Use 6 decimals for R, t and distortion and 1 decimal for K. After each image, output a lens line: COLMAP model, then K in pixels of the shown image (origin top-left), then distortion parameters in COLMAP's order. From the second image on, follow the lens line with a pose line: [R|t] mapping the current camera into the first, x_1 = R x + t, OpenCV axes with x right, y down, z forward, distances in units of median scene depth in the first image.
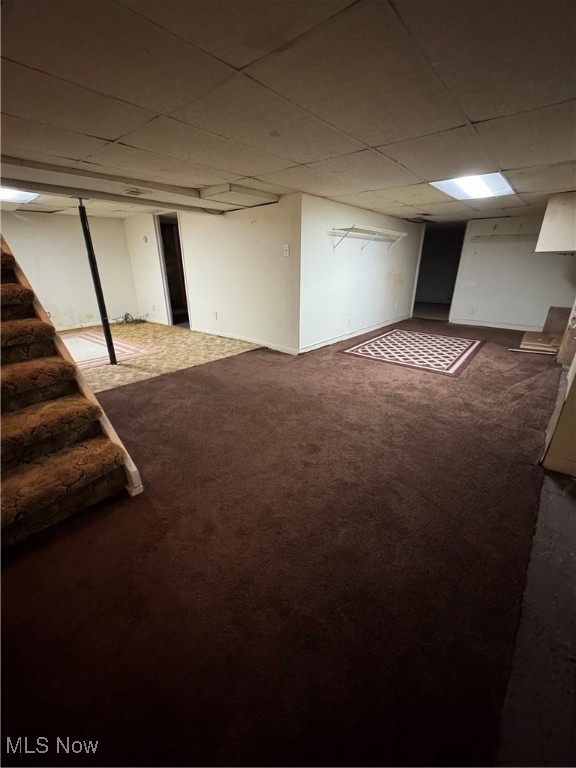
lens RADIAL K [[307.4, 0, 289.8], [0, 307.4, 382.4], [0, 0, 1]] dist [-0.002524, 0.000510]
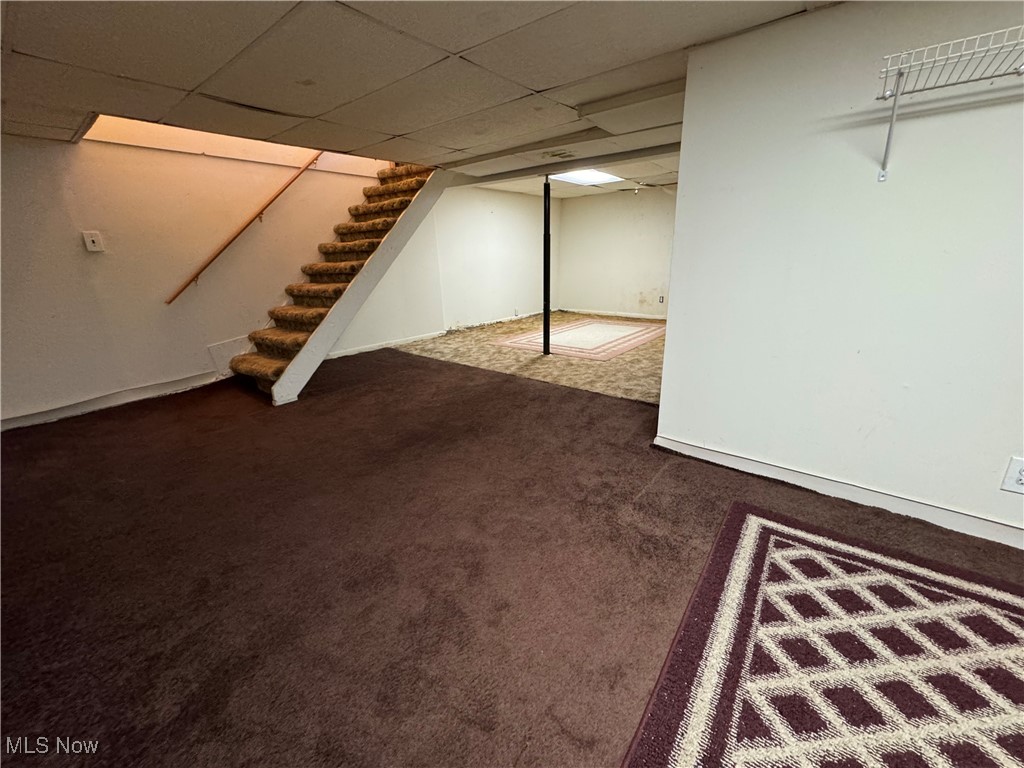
lens RADIAL K [[409.9, 0, 515.4], [0, 409.9, 387.7], [0, 0, 1]] dist [-0.002524, 0.000510]
pose [[0.017537, 0.317258, -0.948177, 0.611392], [-0.332295, 0.896267, 0.293743, -0.302160], [0.943012, 0.309923, 0.121141, 0.822613]]
